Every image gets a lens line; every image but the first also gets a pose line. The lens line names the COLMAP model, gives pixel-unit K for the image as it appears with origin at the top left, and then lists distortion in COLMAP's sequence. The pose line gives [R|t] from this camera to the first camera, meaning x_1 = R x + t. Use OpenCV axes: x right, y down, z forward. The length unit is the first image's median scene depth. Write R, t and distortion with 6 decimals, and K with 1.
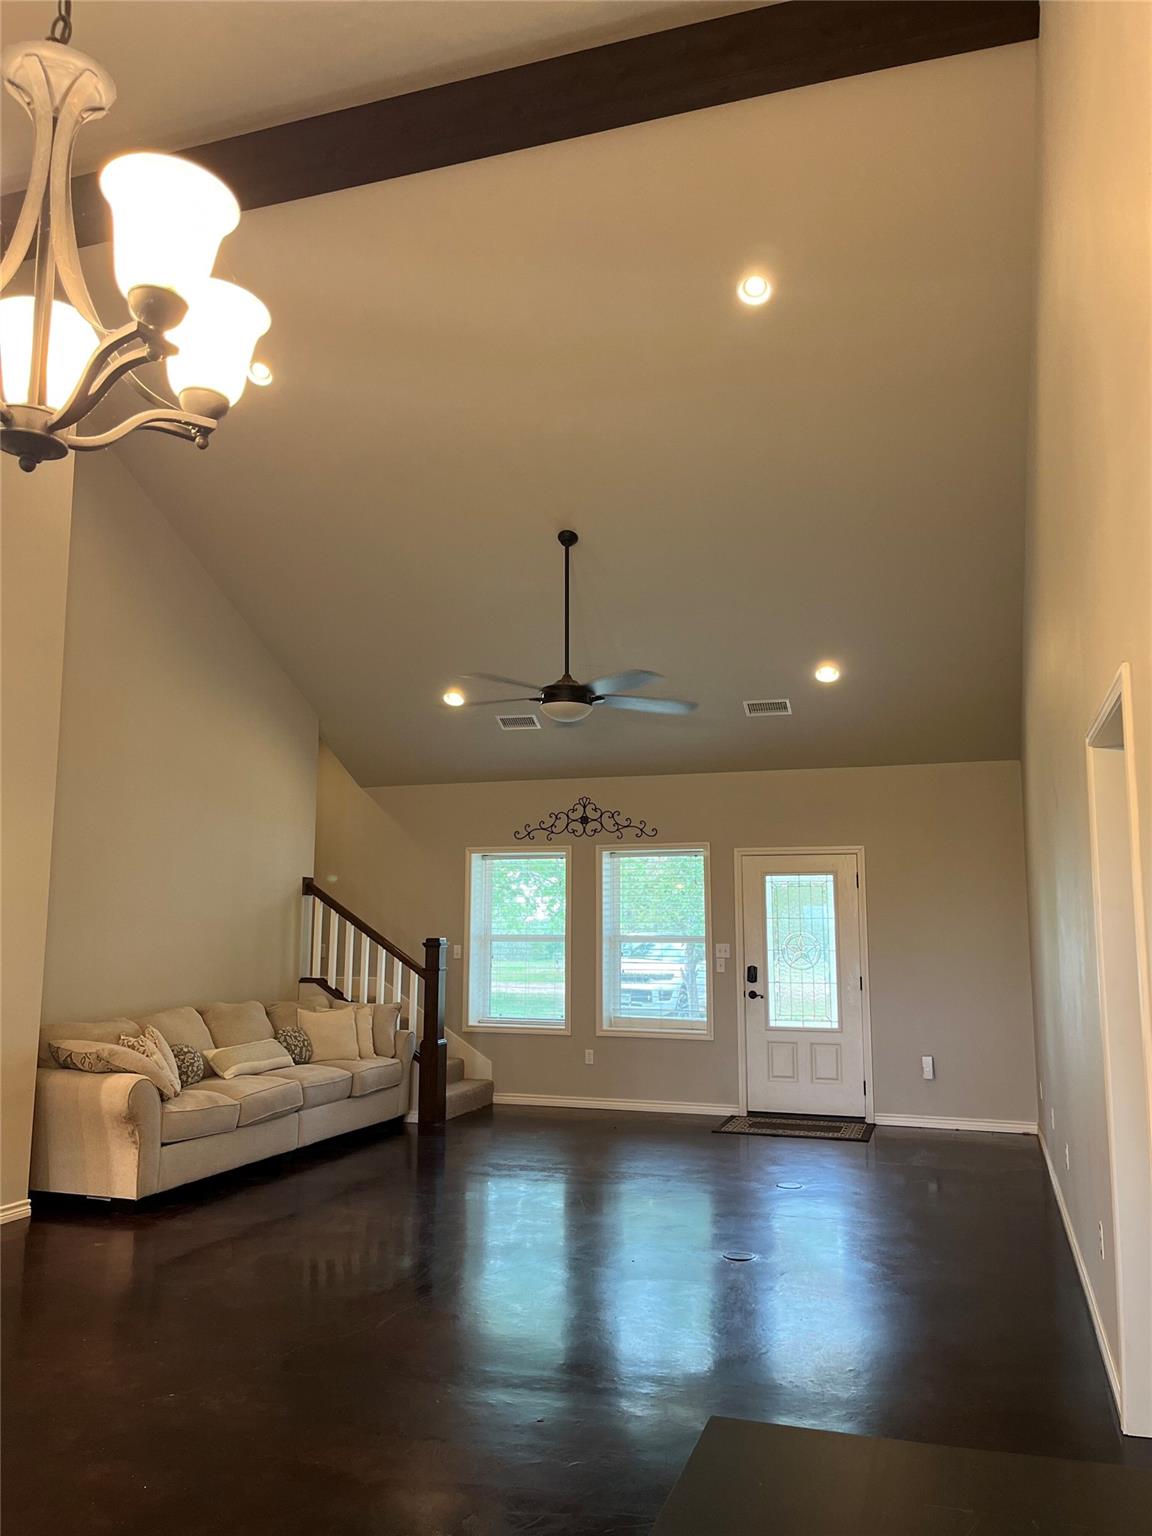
lens RADIAL K [[1168.9, 0, 579.0], [0, 1168.9, 762.4], [0, 0, 1]] dist [0.063272, -0.088195]
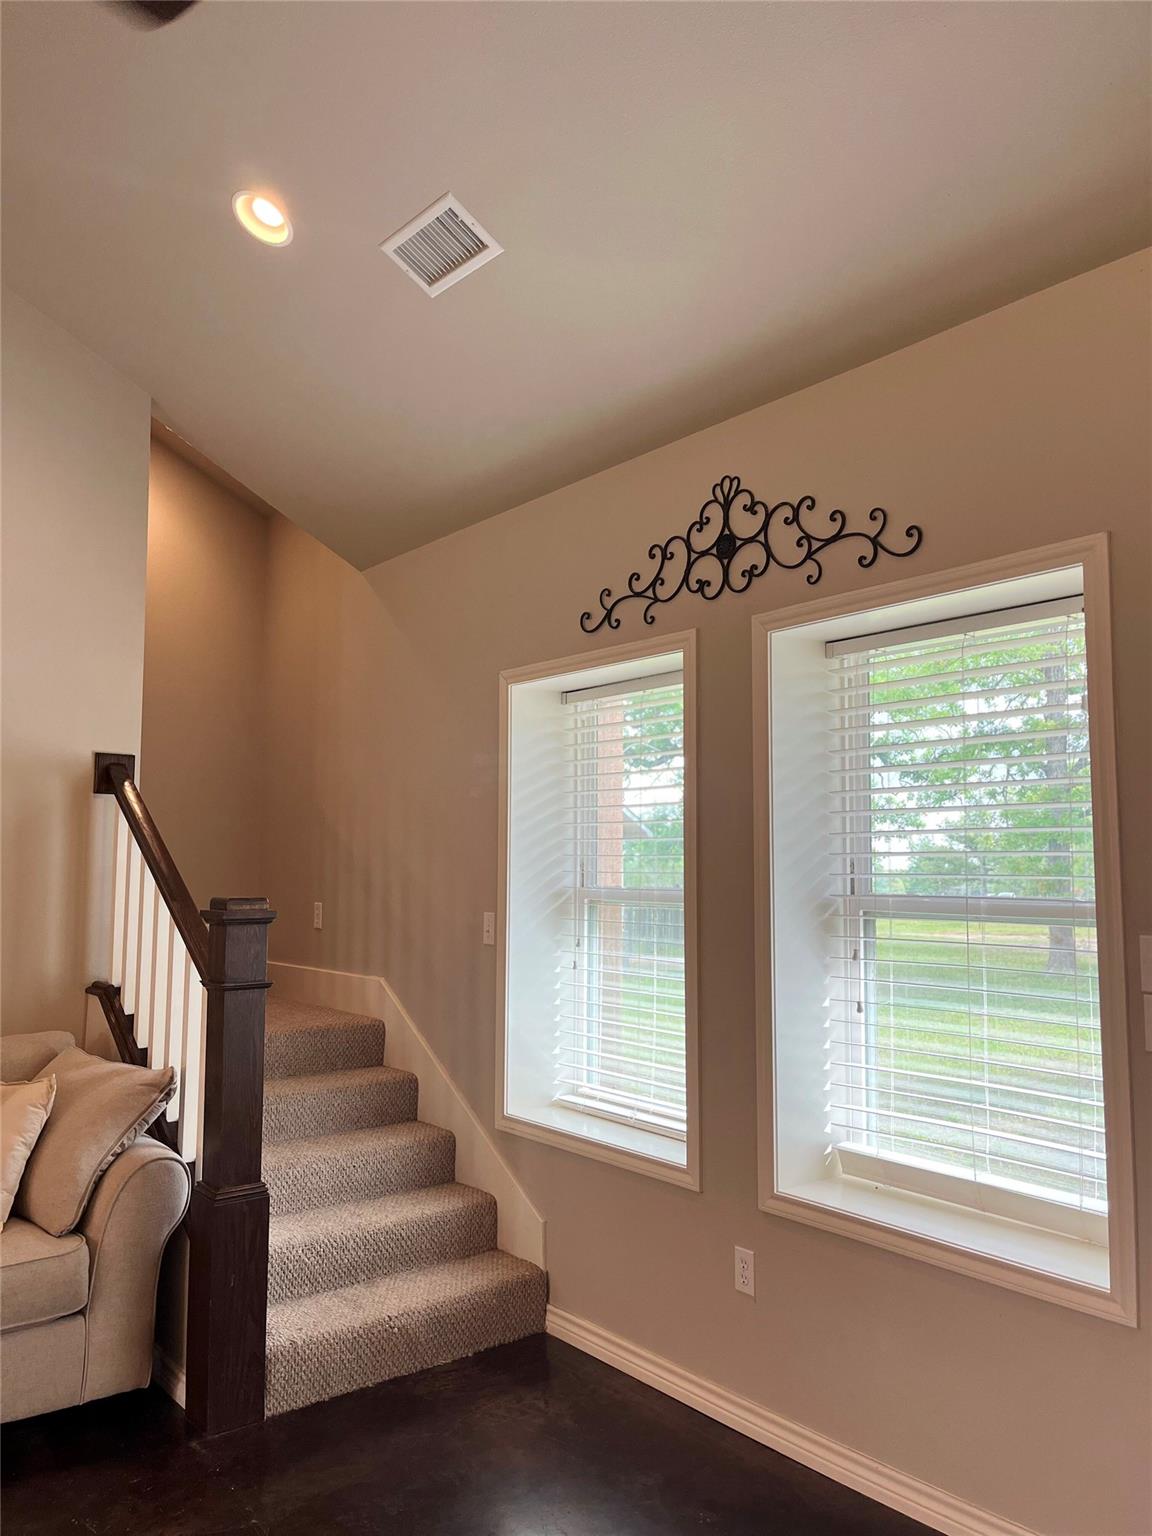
lens RADIAL K [[1168.9, 0, 566.8], [0, 1168.9, 775.7], [0, 0, 1]] dist [0.063272, -0.088195]
pose [[0.840083, -0.042701, -0.540775, 0.143766], [0.071046, 0.996971, 0.031645, 0.100499], [0.537786, -0.065005, 0.840572, 0.694021]]
